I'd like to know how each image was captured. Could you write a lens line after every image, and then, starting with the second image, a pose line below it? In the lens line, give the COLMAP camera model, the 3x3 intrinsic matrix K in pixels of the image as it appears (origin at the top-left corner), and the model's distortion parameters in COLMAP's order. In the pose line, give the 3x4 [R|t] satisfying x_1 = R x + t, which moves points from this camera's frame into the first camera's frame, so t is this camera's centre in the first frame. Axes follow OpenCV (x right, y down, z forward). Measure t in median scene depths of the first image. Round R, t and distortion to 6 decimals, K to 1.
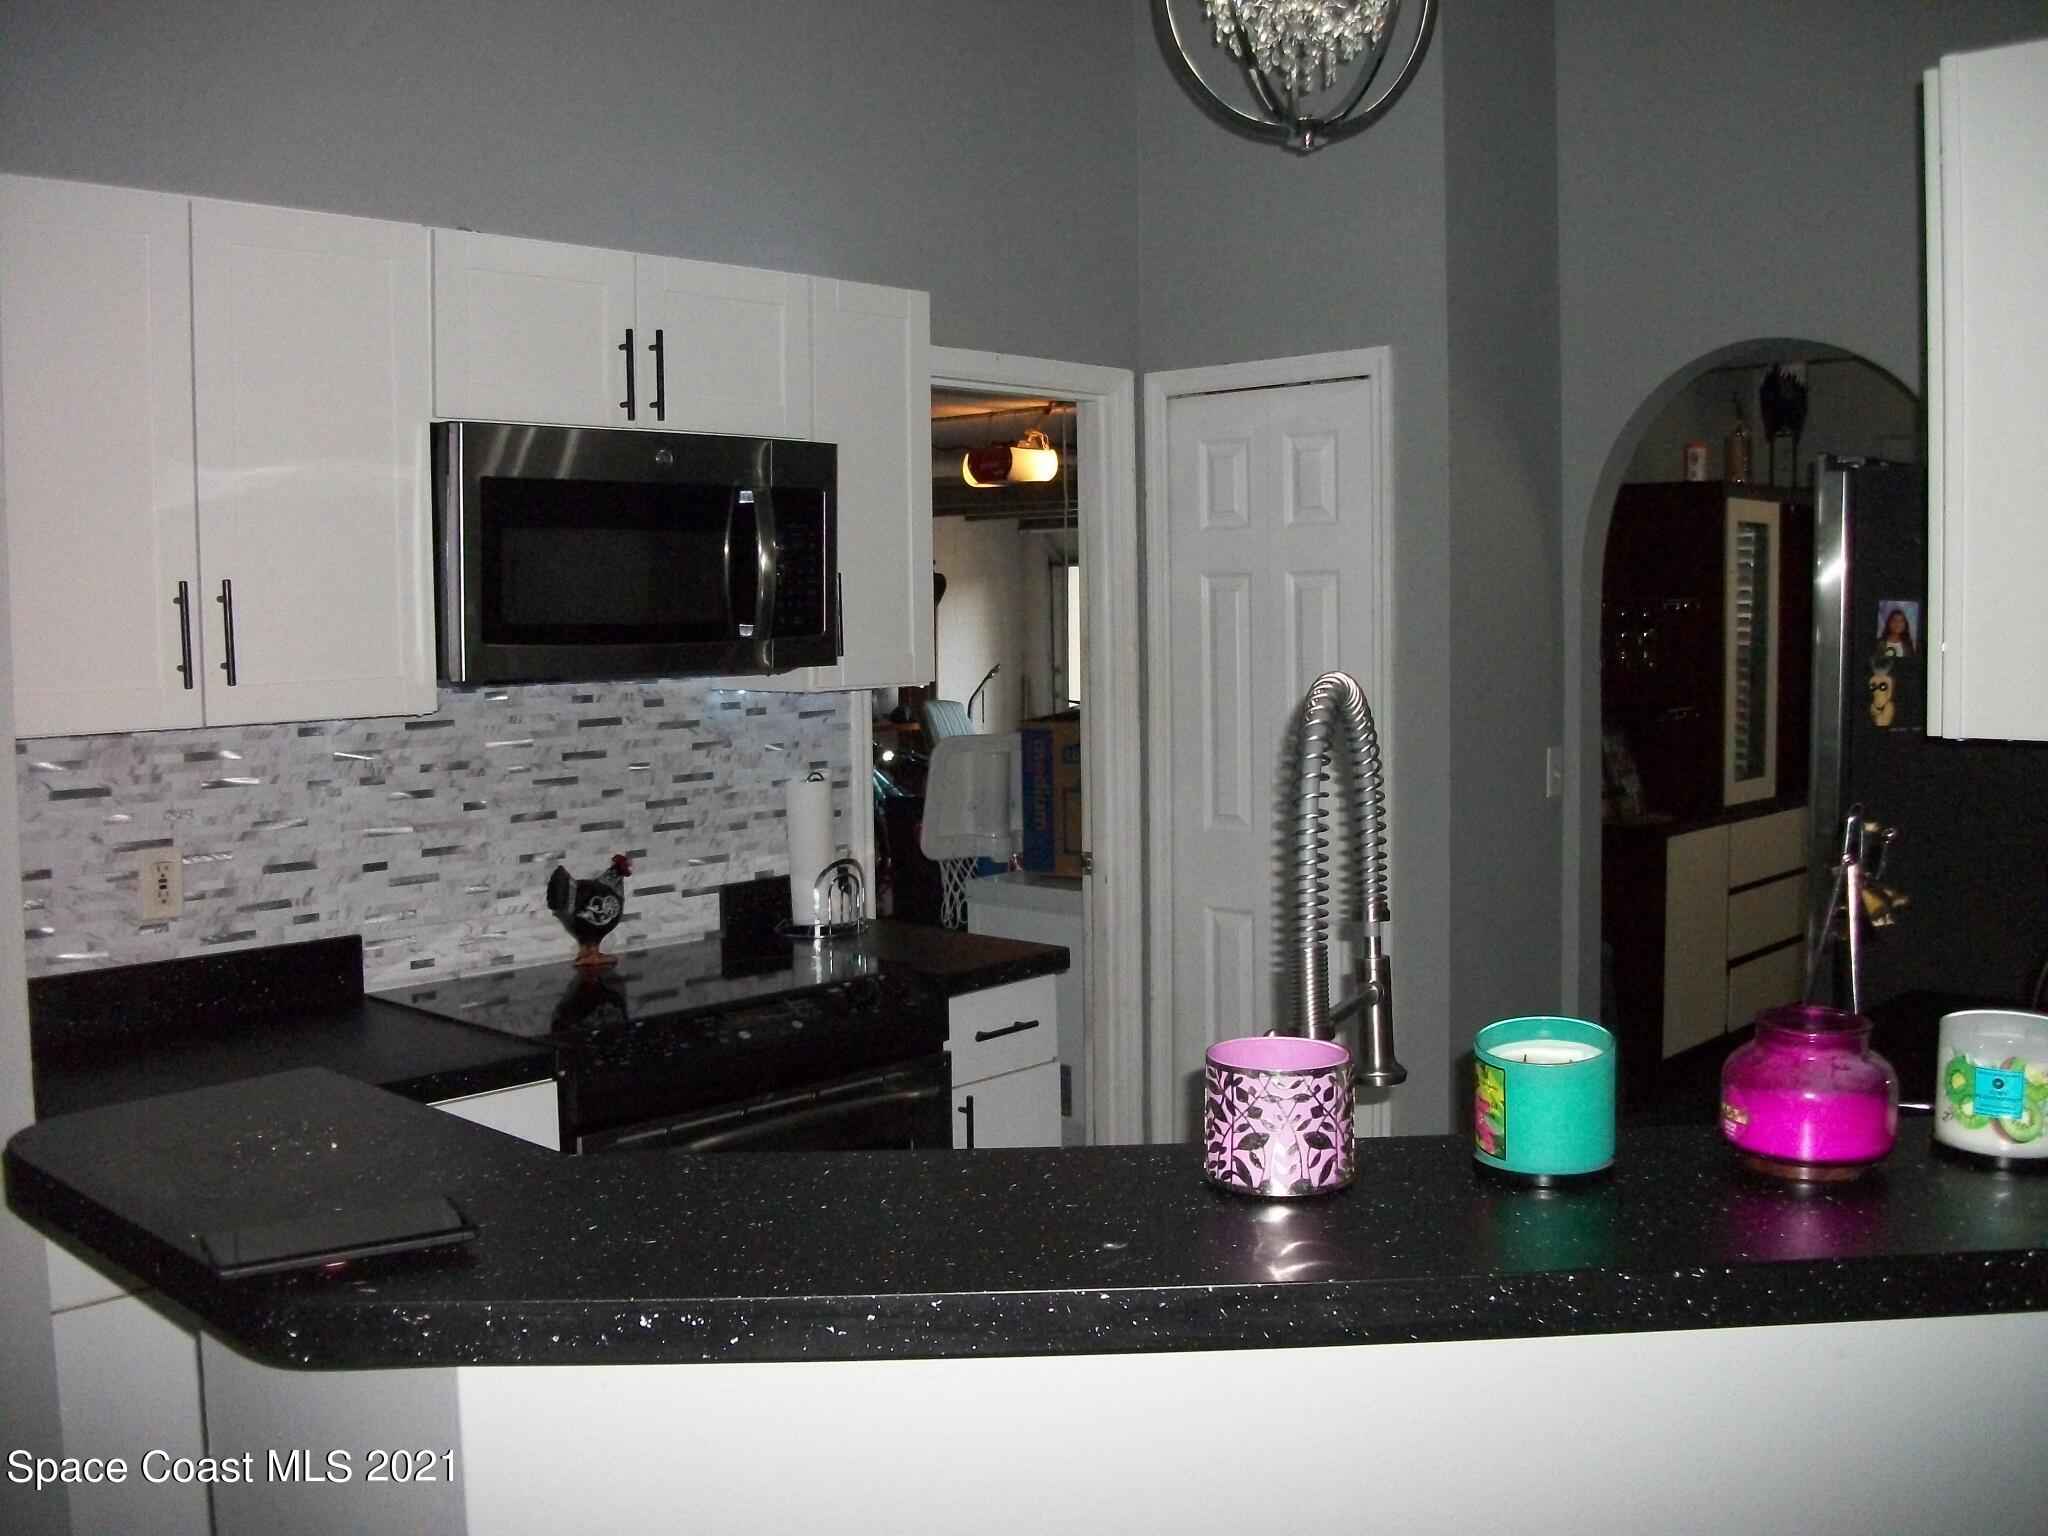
lens RADIAL K [[1942.6, 0, 1060.9], [0, 1942.6, 727.6], [0, 0, 1]] dist [-0.155011, 0.085229]
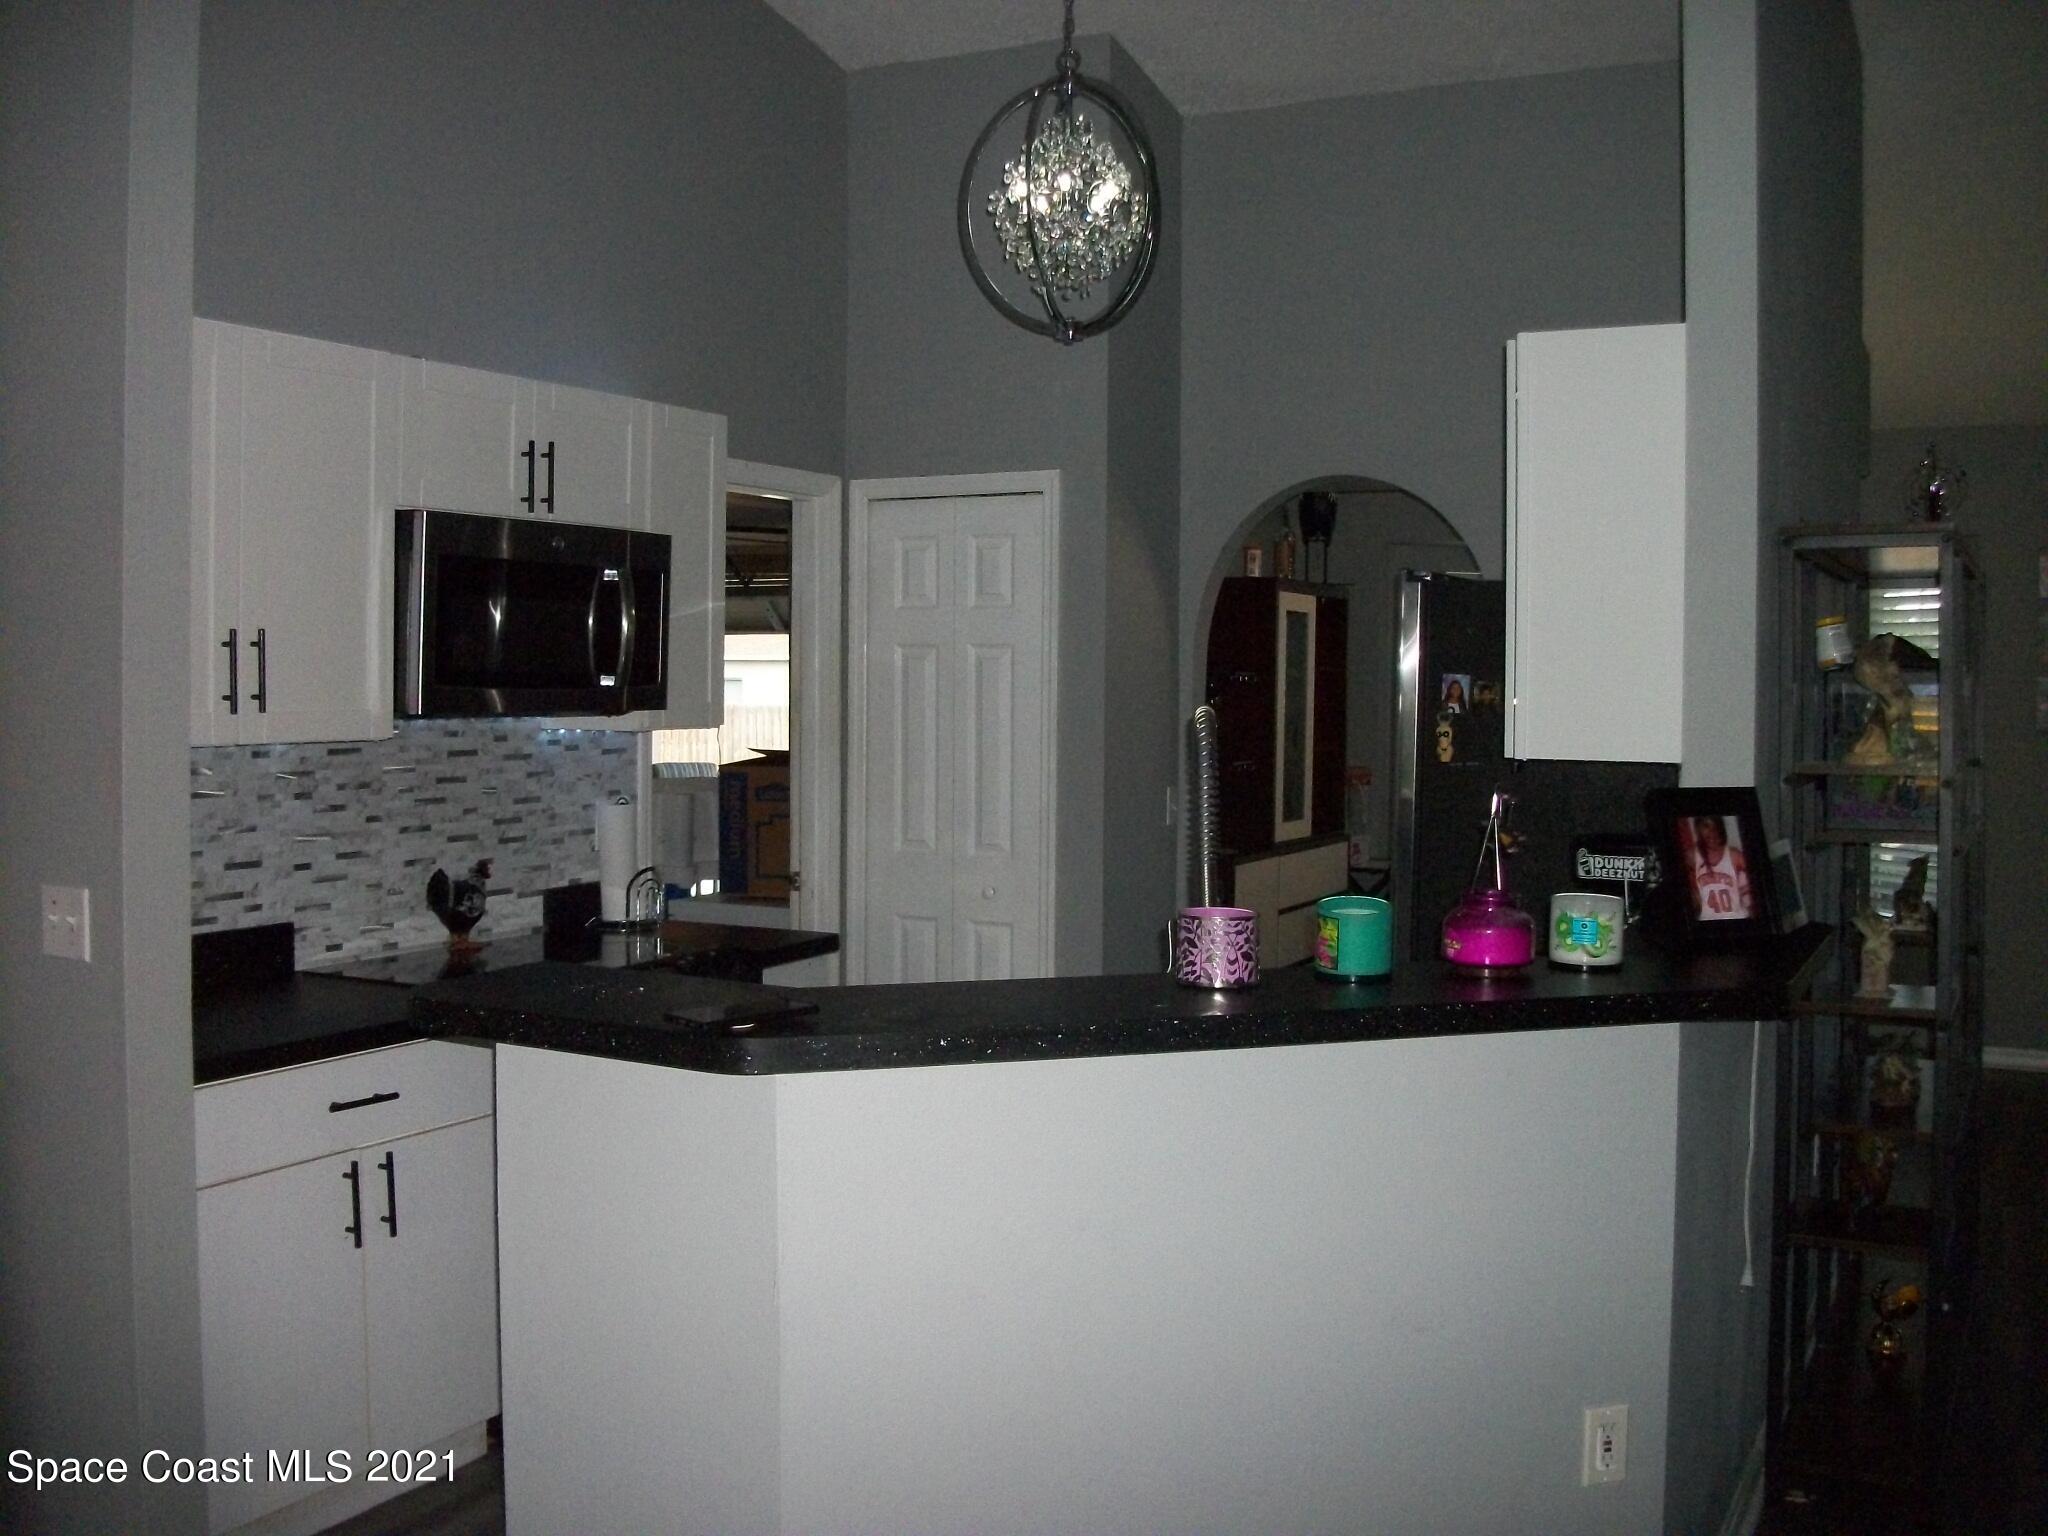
lens RADIAL K [[1942.6, 0, 1060.9], [0, 1942.6, 727.6], [0, 0, 1]] dist [-0.155011, 0.085229]
pose [[0.963206, 0.014567, 0.268369, -0.207317], [-0.004622, 0.999280, -0.037653, 0.025991], [-0.268725, 0.035027, 0.962580, -0.284442]]
